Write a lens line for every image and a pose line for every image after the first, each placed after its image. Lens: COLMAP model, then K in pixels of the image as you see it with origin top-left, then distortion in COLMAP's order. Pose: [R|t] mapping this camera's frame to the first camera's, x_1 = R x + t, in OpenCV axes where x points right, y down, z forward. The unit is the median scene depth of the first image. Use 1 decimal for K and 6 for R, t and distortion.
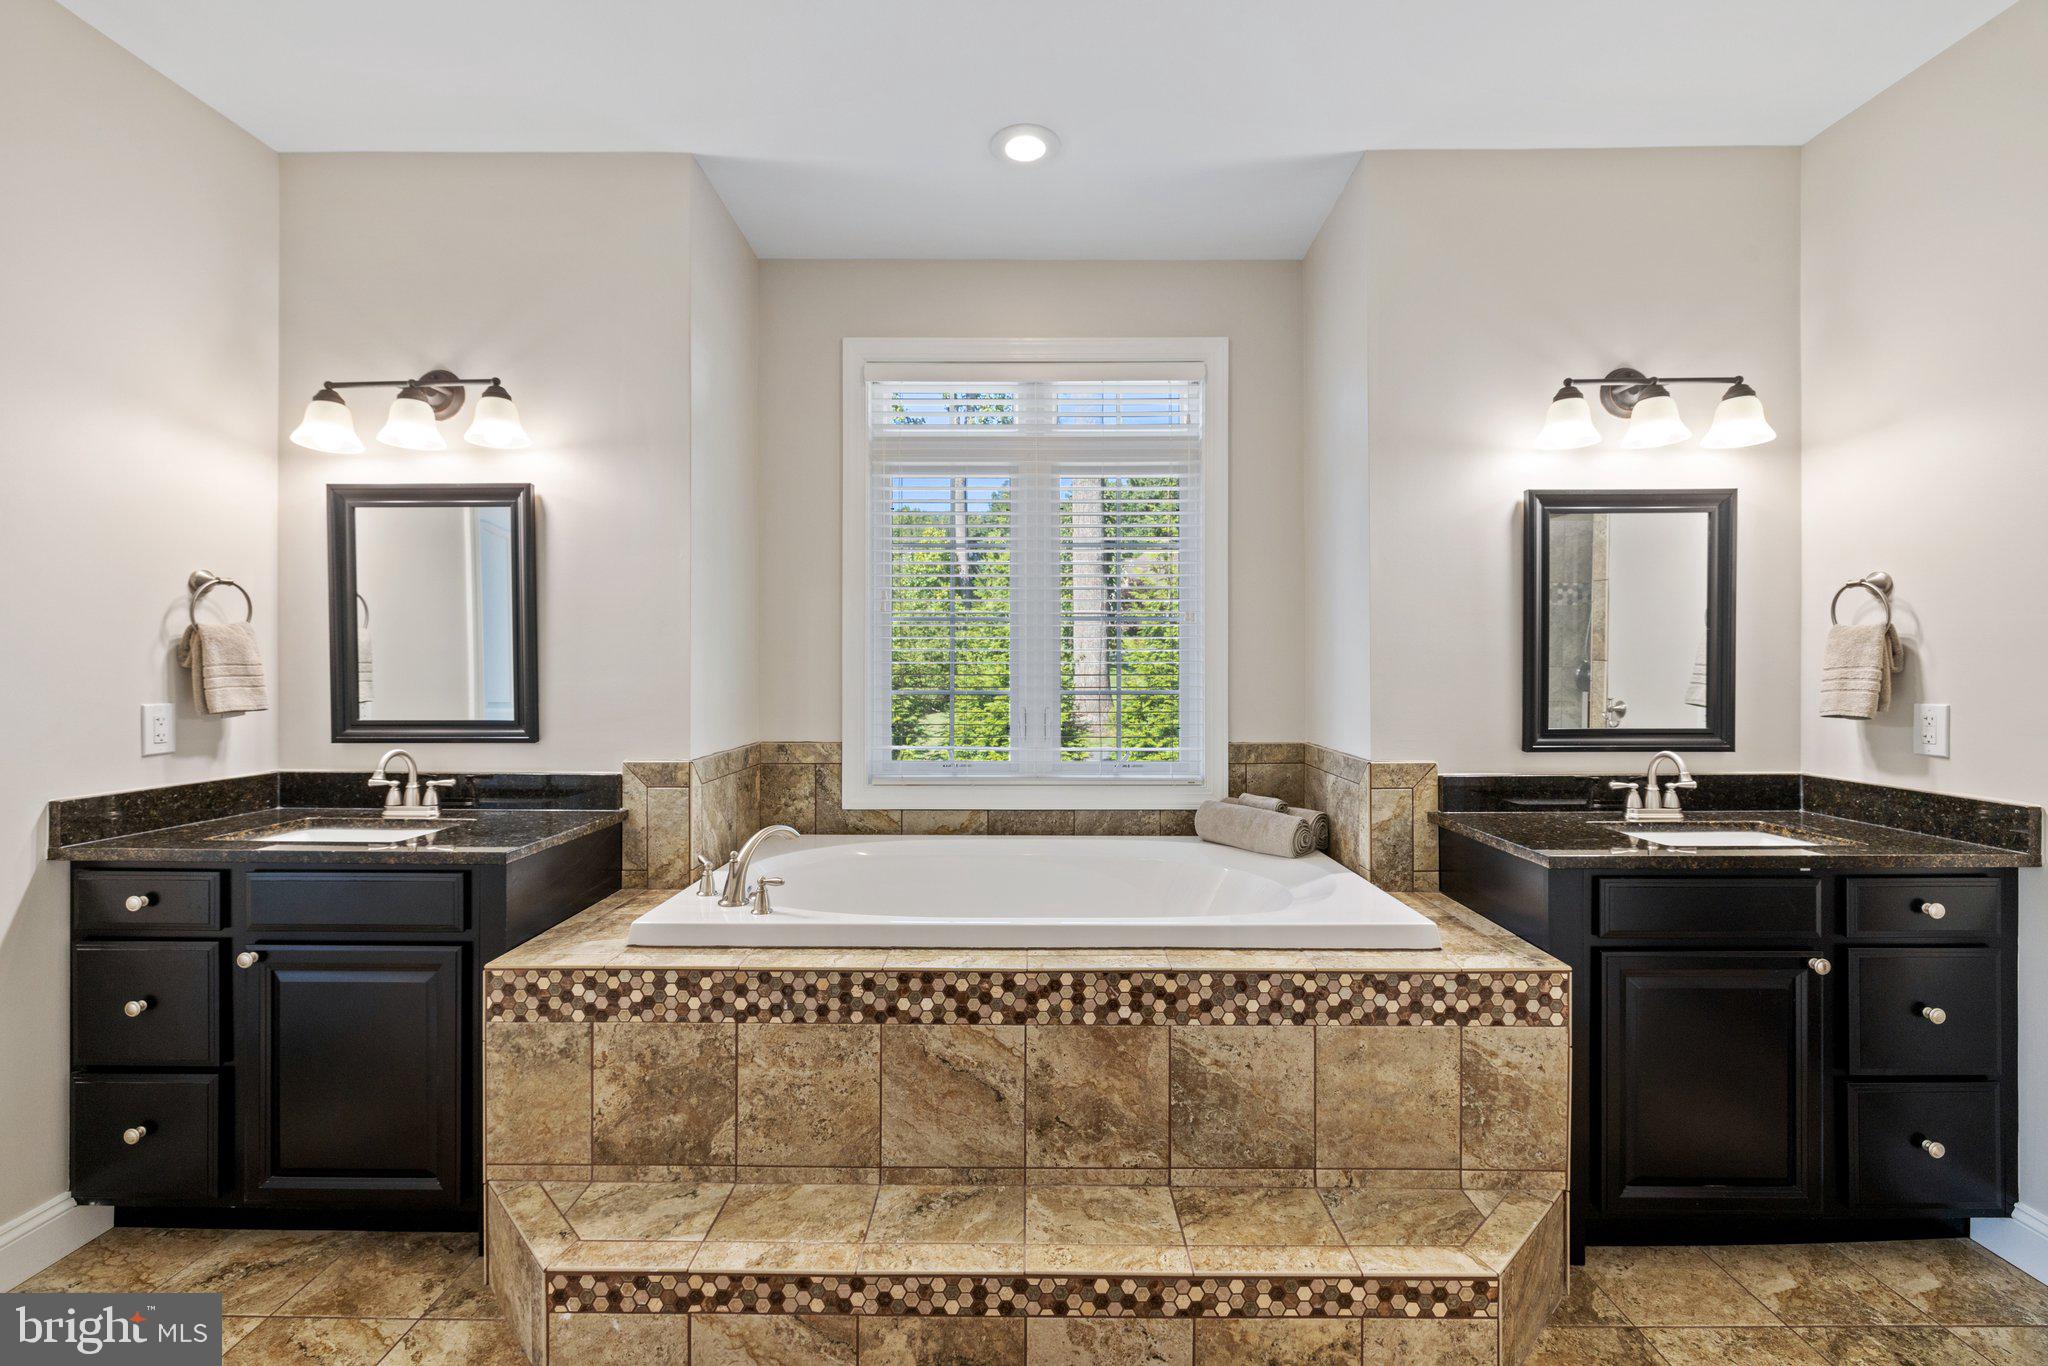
lens RADIAL K [[852.6, 0, 1020.4], [0, 852.6, 667.0], [0, 0, 1]] dist [-0.002751, 0.000195]
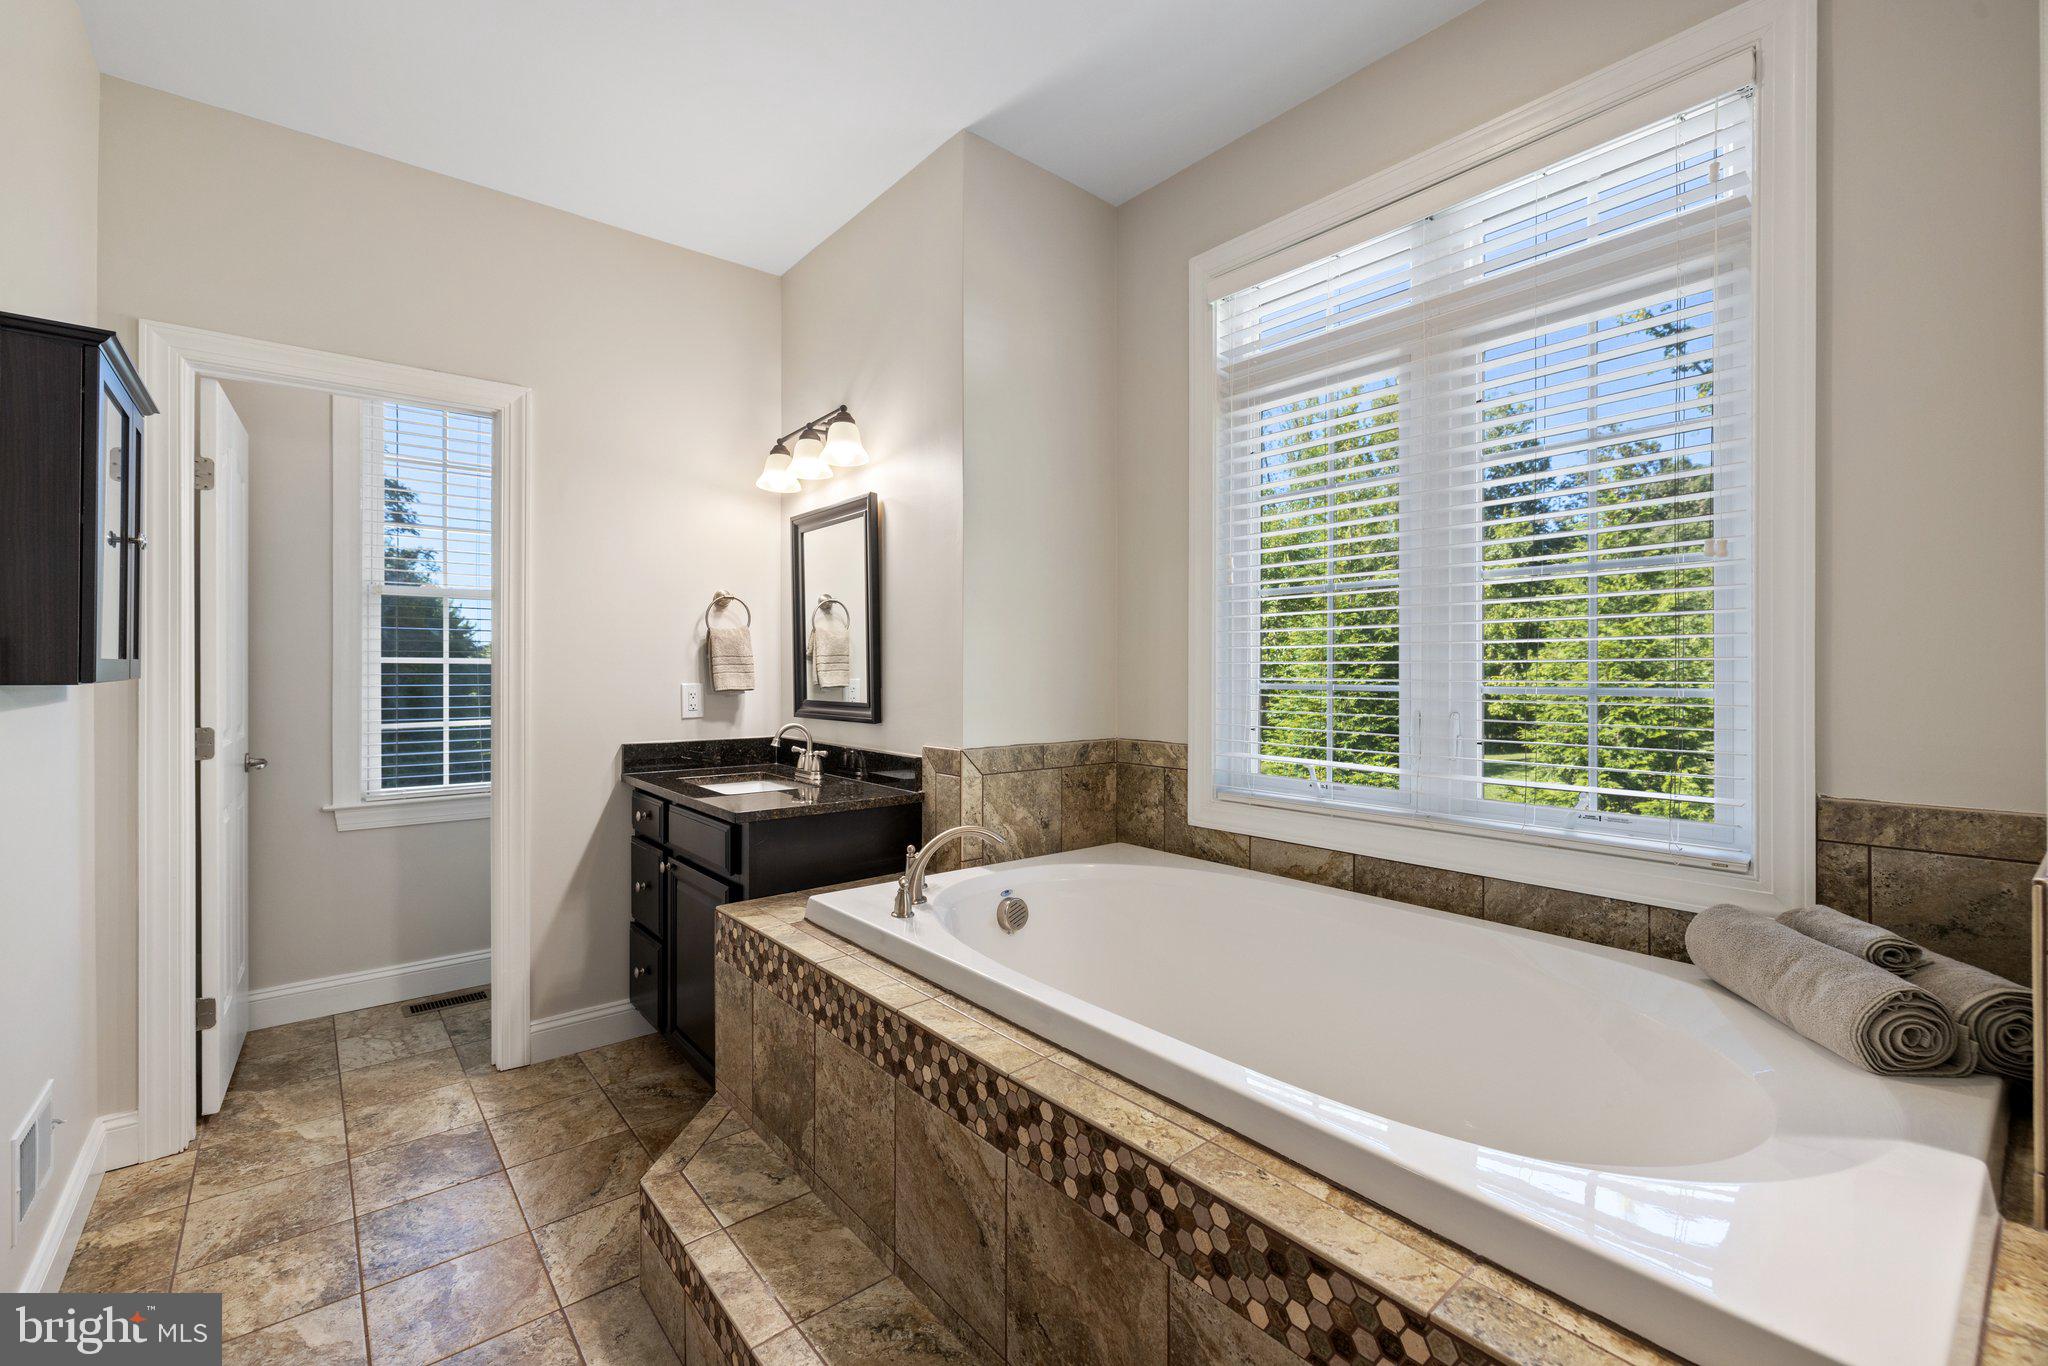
lens RADIAL K [[855.0, 0, 999.2], [0, 855.0, 670.5], [0, 0, 1]] dist [0.003356, 0.000059]
pose [[0.645452, -0.000587, -0.763800, 0.366934], [0.001657, 0.999998, 0.000632, 0.017497], [0.763799, -0.001674, 0.645452, 0.374975]]
